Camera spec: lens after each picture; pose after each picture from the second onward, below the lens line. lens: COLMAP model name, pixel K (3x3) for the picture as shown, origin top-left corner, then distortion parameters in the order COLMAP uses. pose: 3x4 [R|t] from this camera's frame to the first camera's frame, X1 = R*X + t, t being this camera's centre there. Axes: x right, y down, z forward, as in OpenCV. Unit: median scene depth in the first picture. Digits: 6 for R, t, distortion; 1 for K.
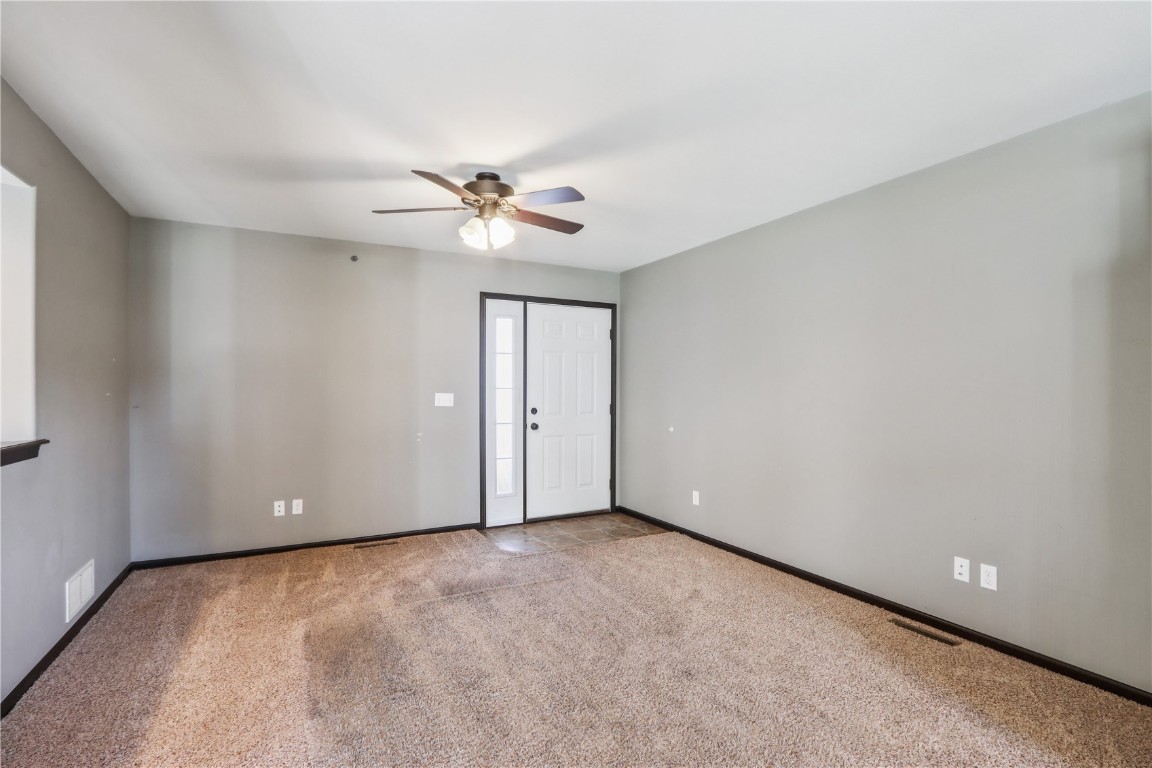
lens RADIAL K [[552.5, 0, 572.6], [0, 552.5, 392.5], [0, 0, 1]] dist [0.001036, 0.000149]
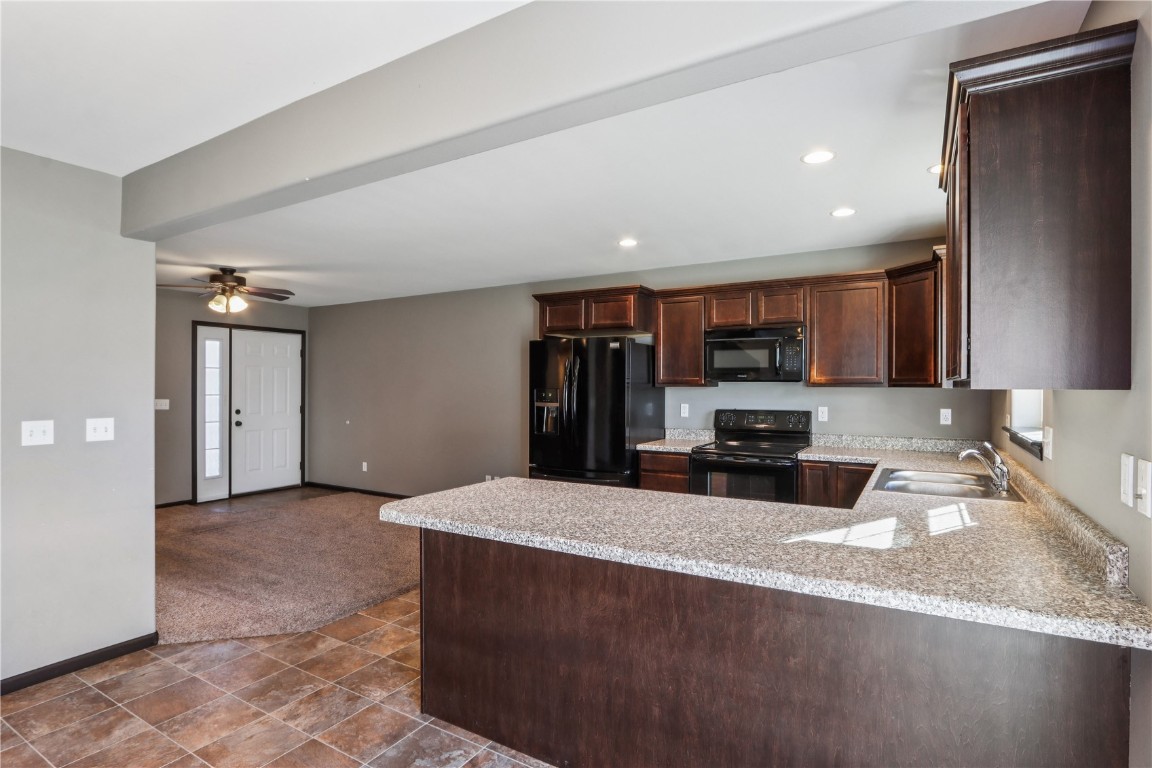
lens RADIAL K [[576.0, 0, 574.1], [0, 576.0, 389.6], [0, 0, 1]] dist [-0.012819, -0.000037]
pose [[0.858784, -0.000221, 0.512337, -0.083378], [0.000540, 1.000000, -0.000473, -0.018345], [-0.512337, 0.000683, 0.858784, -0.587451]]
